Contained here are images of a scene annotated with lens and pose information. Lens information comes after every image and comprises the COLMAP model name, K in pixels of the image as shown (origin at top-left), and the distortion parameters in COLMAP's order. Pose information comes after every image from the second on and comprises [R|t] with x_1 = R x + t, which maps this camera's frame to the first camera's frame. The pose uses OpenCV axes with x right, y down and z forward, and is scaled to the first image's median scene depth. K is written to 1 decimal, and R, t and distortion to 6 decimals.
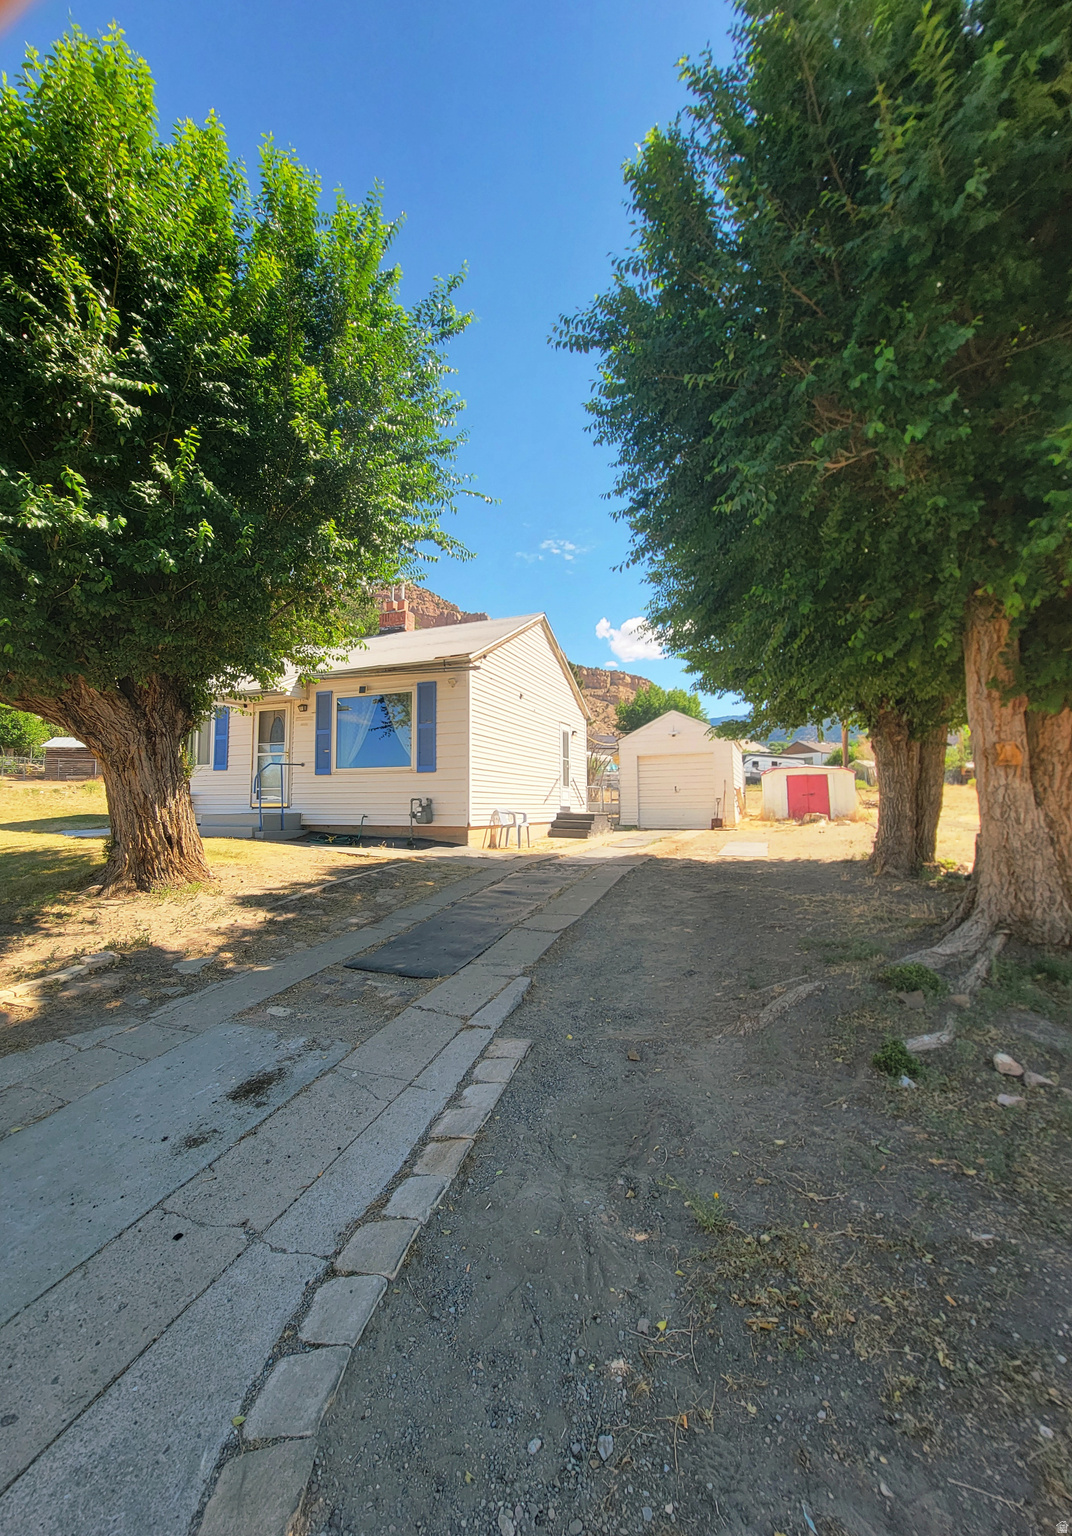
lens RADIAL K [[592.3, 0, 536.0], [0, 592.3, 768.0], [0, 0, 1]] dist [-0.000627, 0.000024]
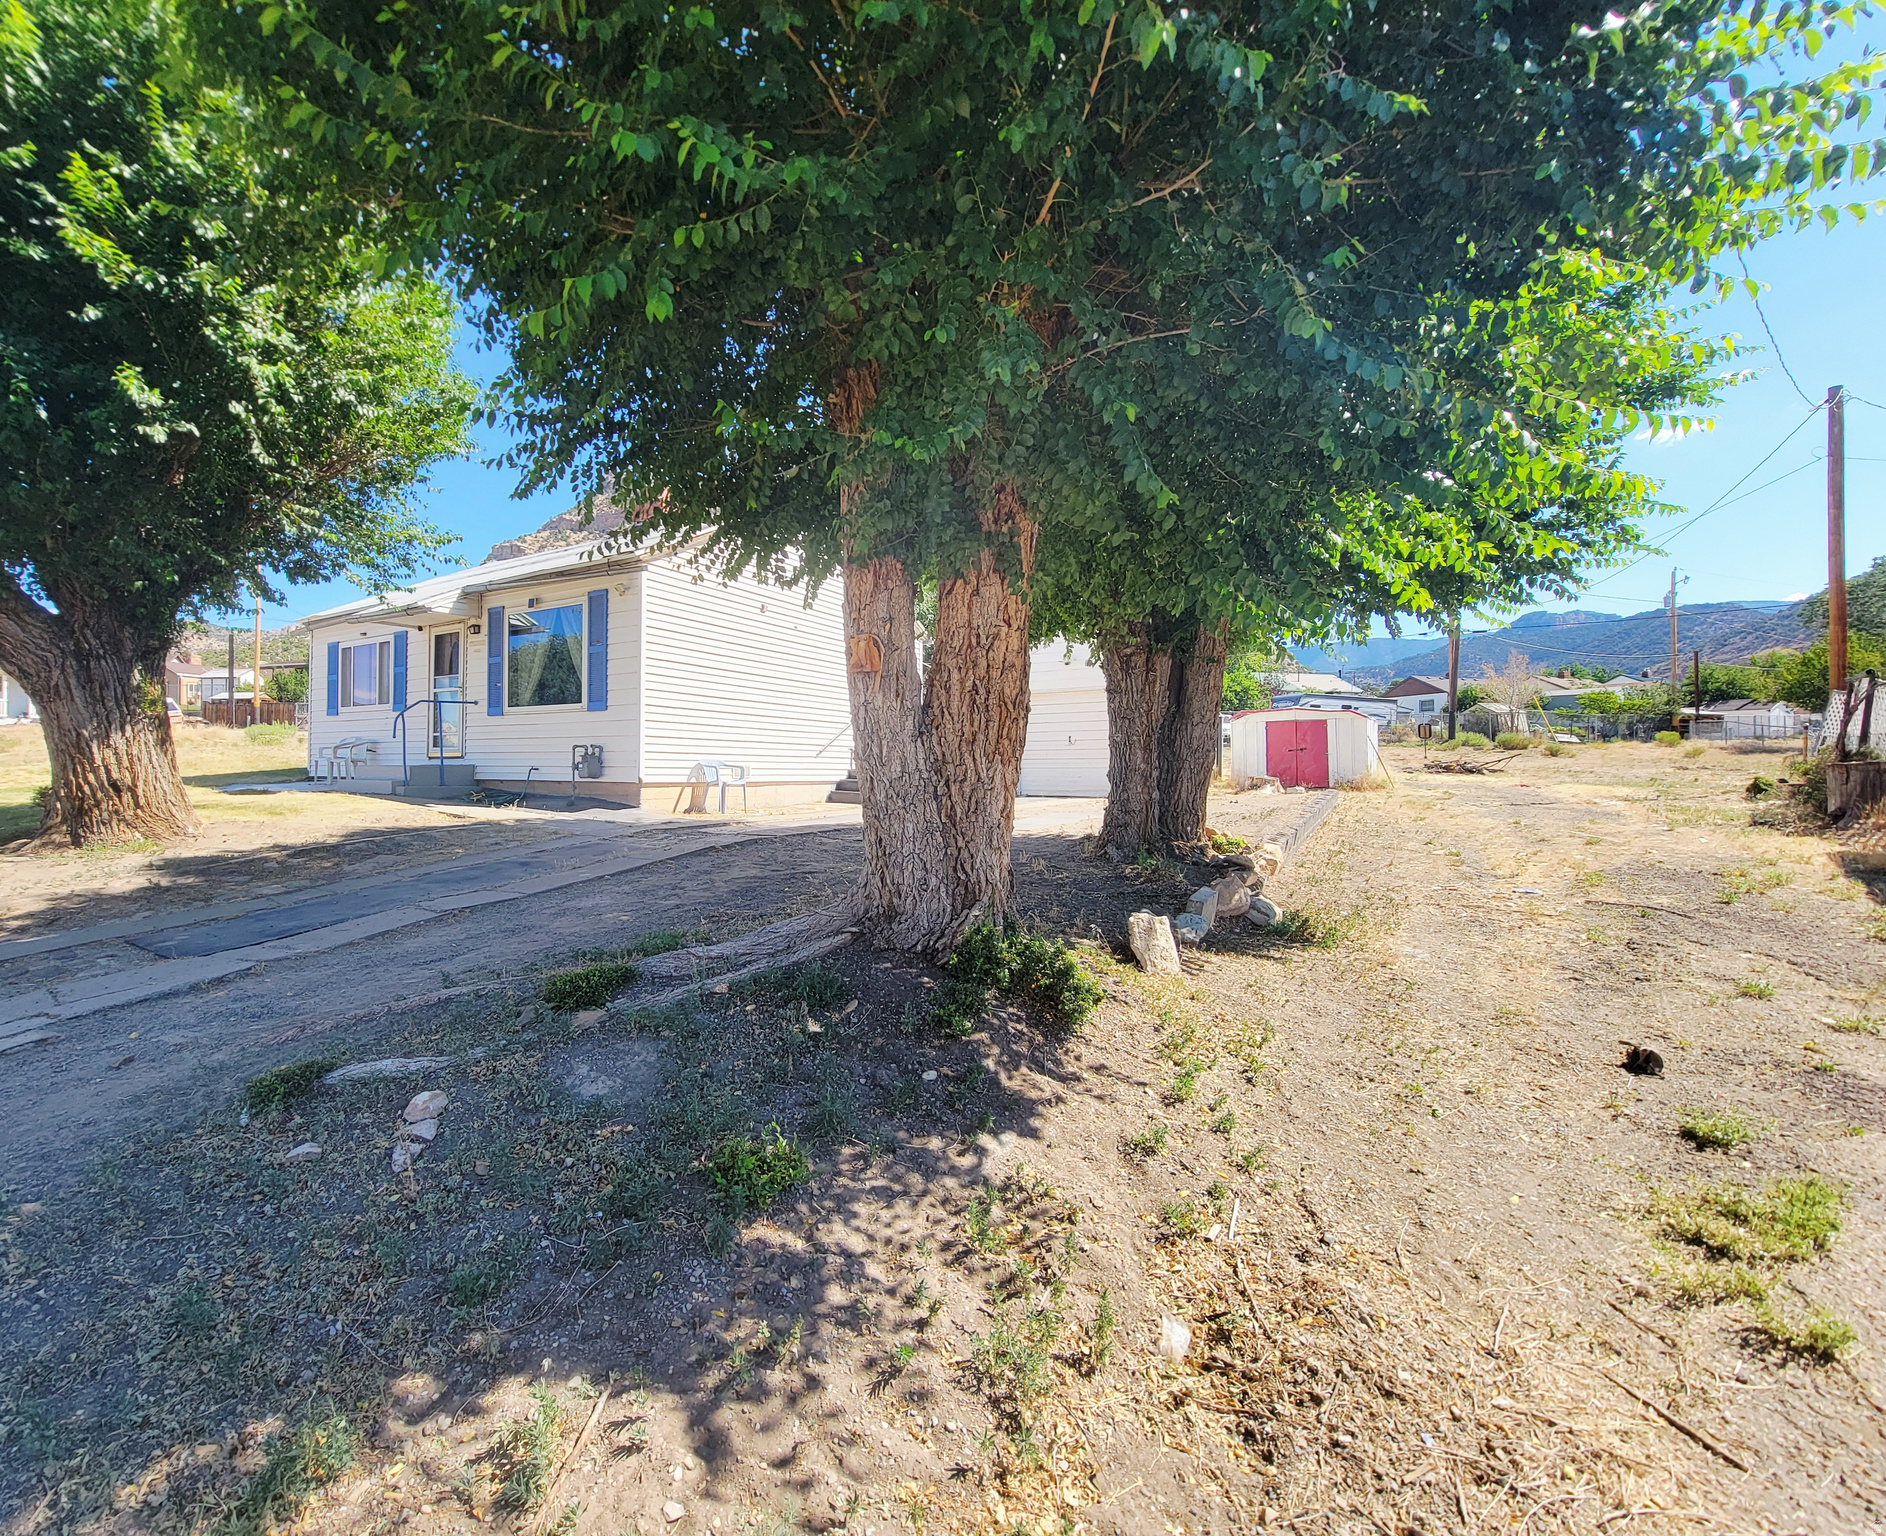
lens RADIAL K [[798.0, 0, 943.0], [0, 798.0, 768.0], [0, 0, 1]] dist [-0.002331, -0.000257]
pose [[0.986387, 0.008342, -0.164229, 0.429447], [0.001672, 0.998152, 0.060744, 0.019325], [0.164432, -0.060192, 0.984550, 0.067082]]
